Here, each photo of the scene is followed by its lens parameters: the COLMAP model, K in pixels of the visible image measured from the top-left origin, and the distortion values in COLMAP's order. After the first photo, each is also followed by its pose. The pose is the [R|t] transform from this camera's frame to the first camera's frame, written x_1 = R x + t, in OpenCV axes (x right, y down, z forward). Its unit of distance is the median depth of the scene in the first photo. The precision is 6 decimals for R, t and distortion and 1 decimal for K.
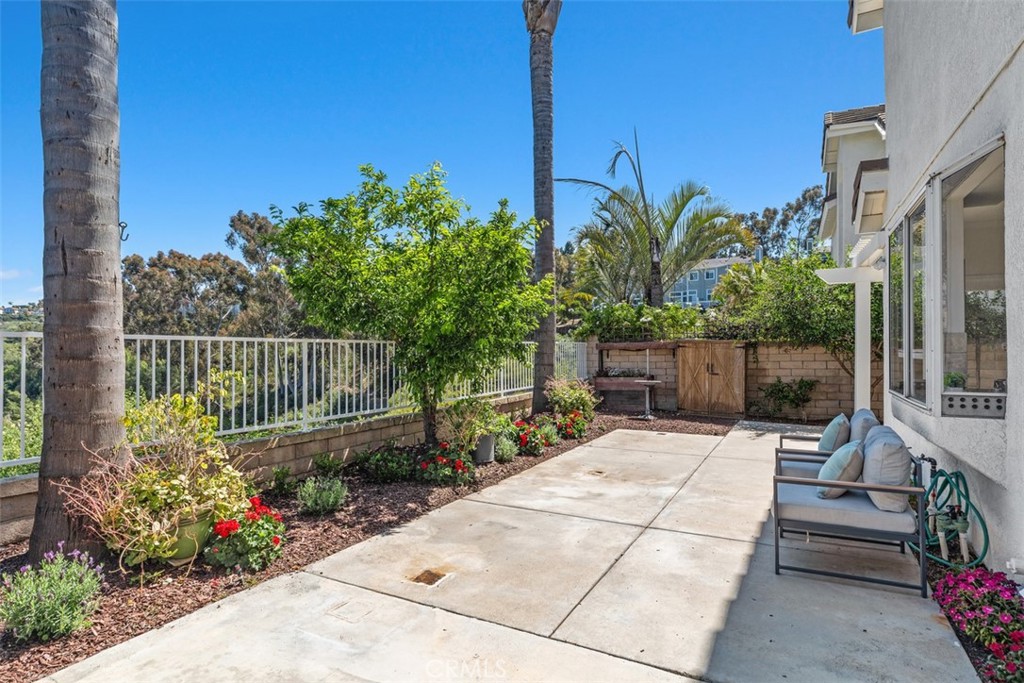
lens RADIAL K [[571.0, 0, 506.4], [0, 571.0, 340.8], [0, 0, 1]] dist [-0.001299, 0.000441]
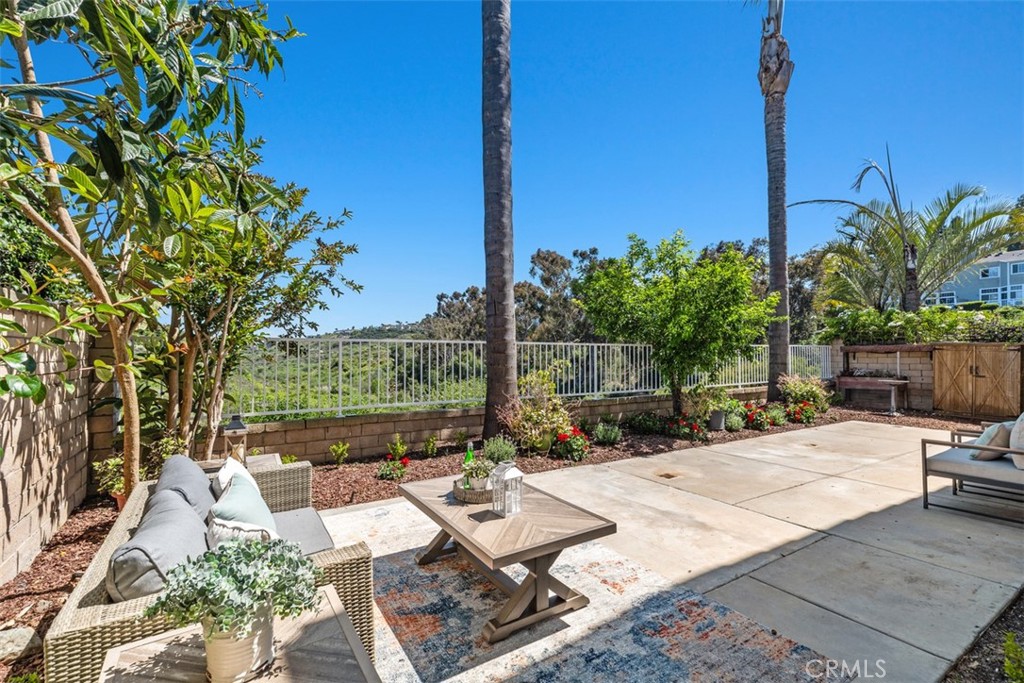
lens RADIAL K [[474.3, 0, 508.3], [0, 474.3, 344.5], [0, 0, 1]] dist [0.000620, -0.001539]
pose [[0.877849, -0.004178, -0.478920, 0.074152], [0.003520, 0.999991, -0.002273, 0.001653], [0.478925, 0.000309, 0.877856, -0.290695]]
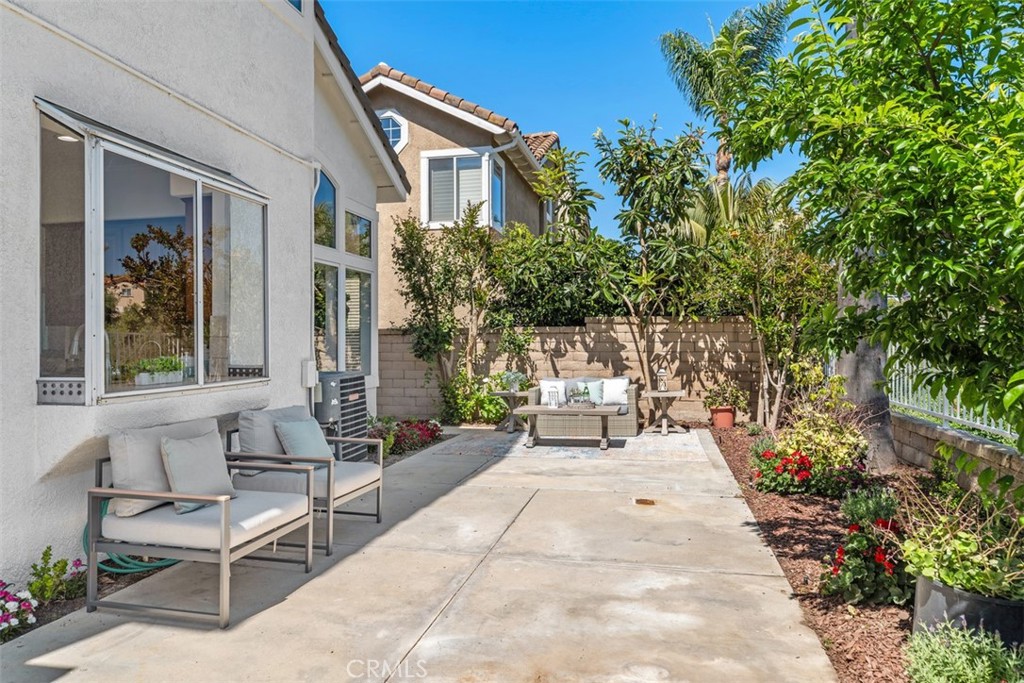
lens RADIAL K [[691.6, 0, 503.7], [0, 691.6, 342.6], [0, 0, 1]] dist [0.002436, 0.000155]
pose [[-0.965941, -0.004548, -0.258722, 0.324486], [-0.004444, 0.999990, -0.000987, 0.024905], [0.258723, 0.000197, -0.965951, 1.332046]]
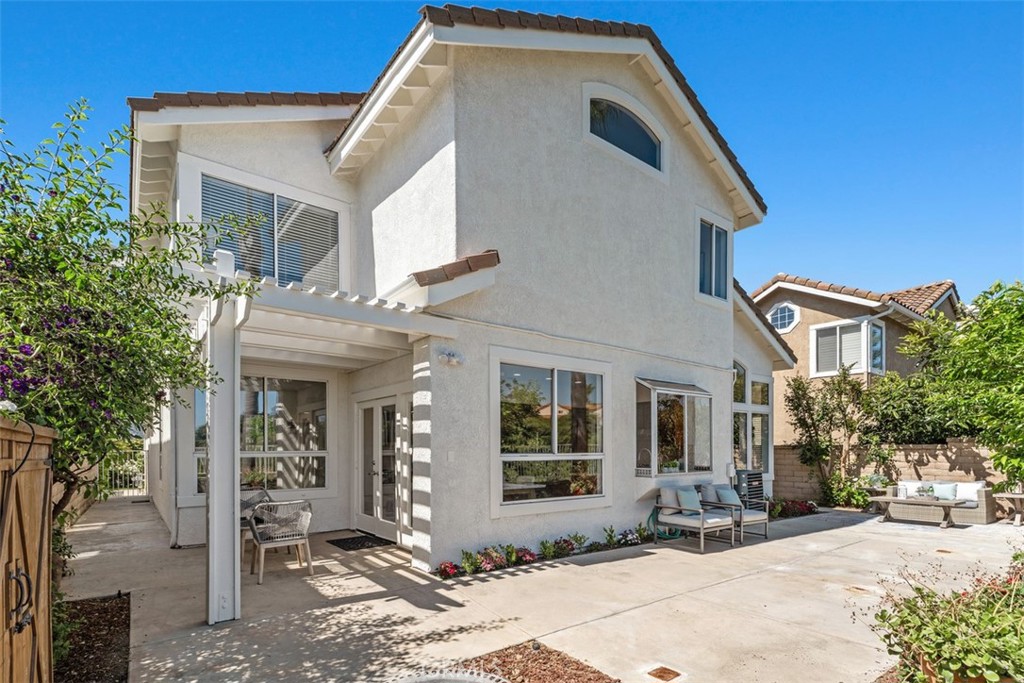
lens RADIAL K [[474.3, 0, 472.3], [0, 474.3, 444.4], [0, 0, 1]] dist [0.000620, -0.001539]
pose [[-0.876128, -0.005251, 0.482050, 0.331710], [-0.008517, 0.999953, -0.004588, 0.002408], [-0.482003, -0.008125, -0.876132, 1.990228]]
